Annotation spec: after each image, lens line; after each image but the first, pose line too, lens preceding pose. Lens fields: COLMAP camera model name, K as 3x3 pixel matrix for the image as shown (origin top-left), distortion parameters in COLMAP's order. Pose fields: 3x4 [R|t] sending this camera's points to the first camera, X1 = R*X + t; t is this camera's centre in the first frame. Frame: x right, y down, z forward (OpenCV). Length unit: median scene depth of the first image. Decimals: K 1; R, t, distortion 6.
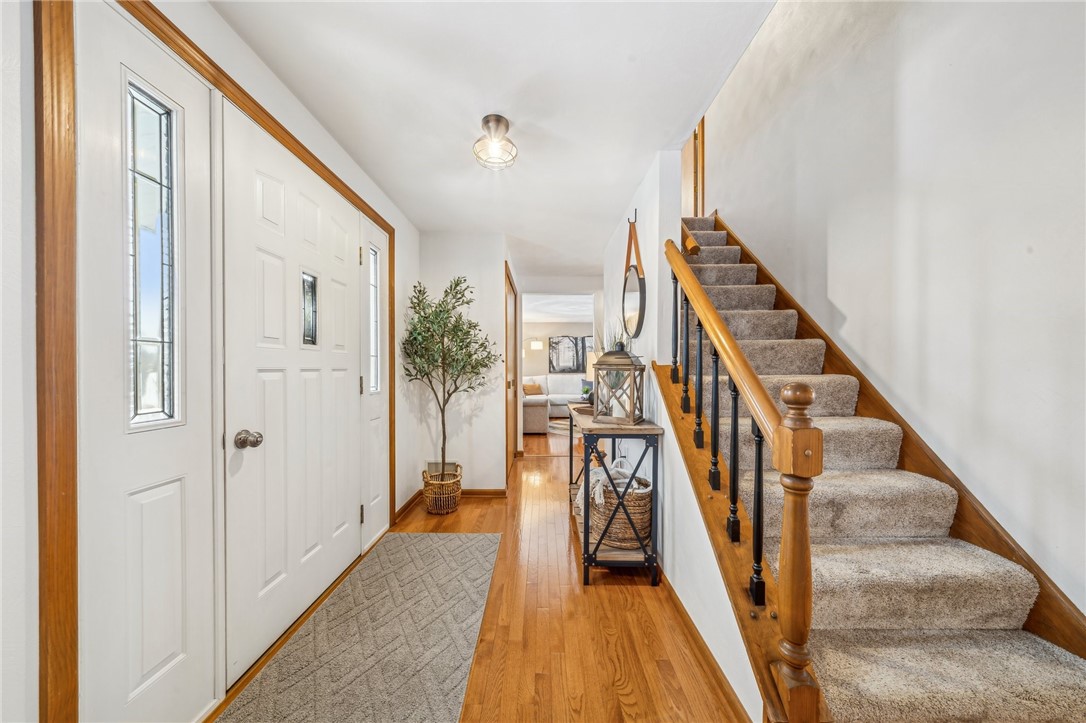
lens RADIAL K [[371.6, 0, 543.1], [0, 371.6, 364.7], [0, 0, 1]] dist [-0.000714, -0.000066]
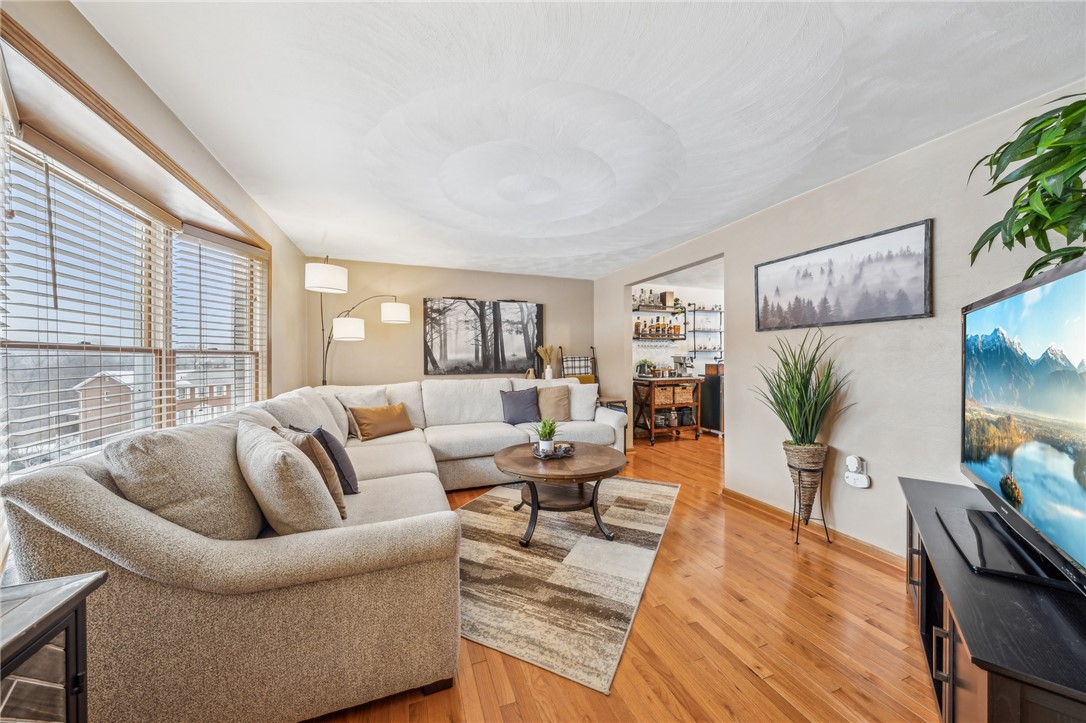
lens RADIAL K [[371.6, 0, 547.4], [0, 371.6, 360.8], [0, 0, 1]] dist [-0.000714, -0.000066]
pose [[0.929764, -0.006421, 0.368101, -0.011611], [0.003289, 0.999953, 0.009134, 0.000782], [-0.368142, -0.007282, 0.929741, 0.511141]]
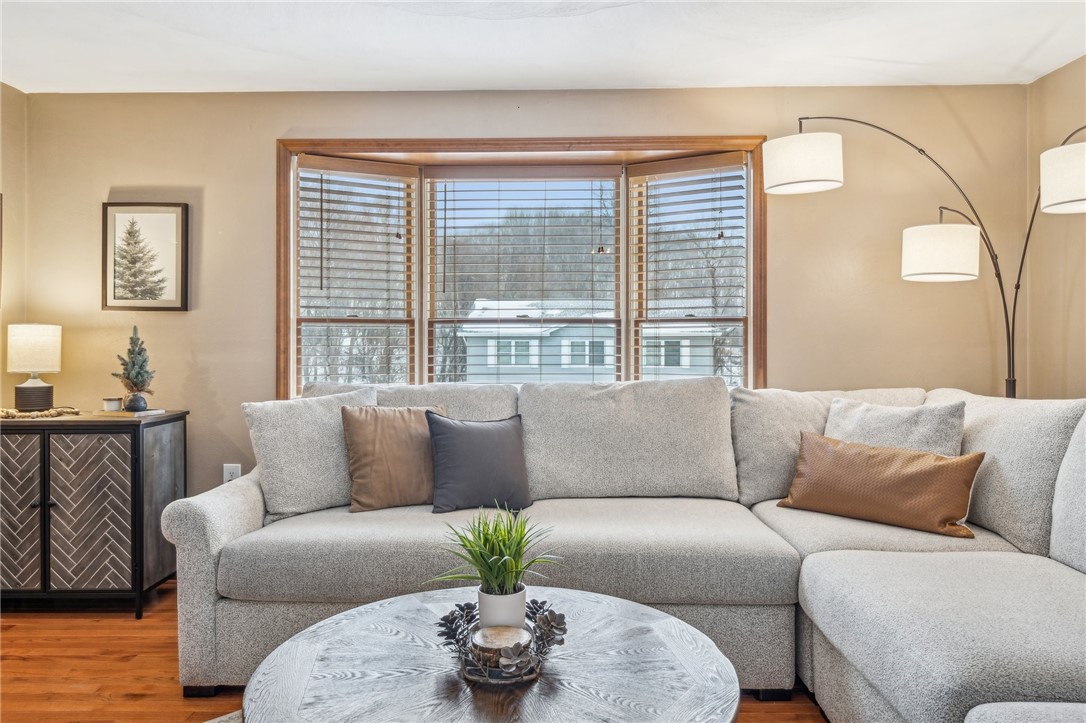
lens RADIAL K [[730.9, 0, 542.8], [0, 730.9, 352.9], [0, 0, 1]] dist [0.005058, 0.001175]
pose [[-0.015432, 0.000420, -0.999881, 0.246124], [-0.001685, 0.999998, 0.000446, 0.012716], [0.999880, 0.001692, -0.015431, 0.779358]]
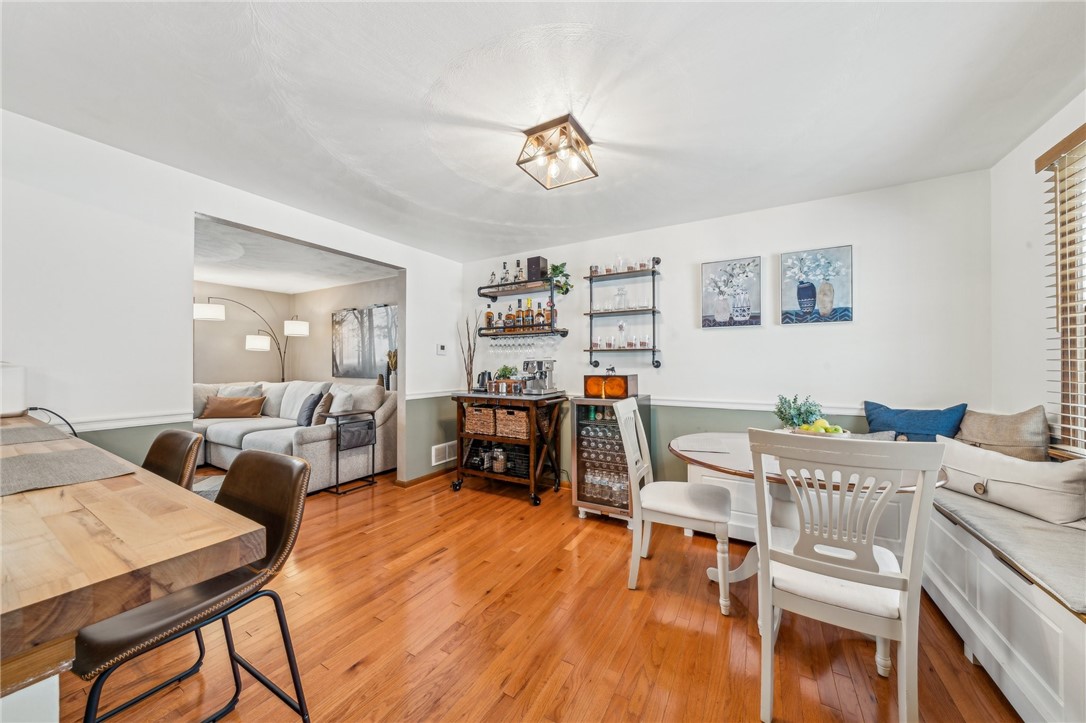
lens RADIAL K [[371.6, 0, 543.0], [0, 371.6, 357.1], [0, 0, 1]] dist [-0.000714, -0.000066]
pose [[0.872439, -0.009674, -0.488627, 0.565768], [-0.000819, 0.999774, -0.021255, 0.003854], [0.488722, 0.018944, 0.872234, 0.670148]]
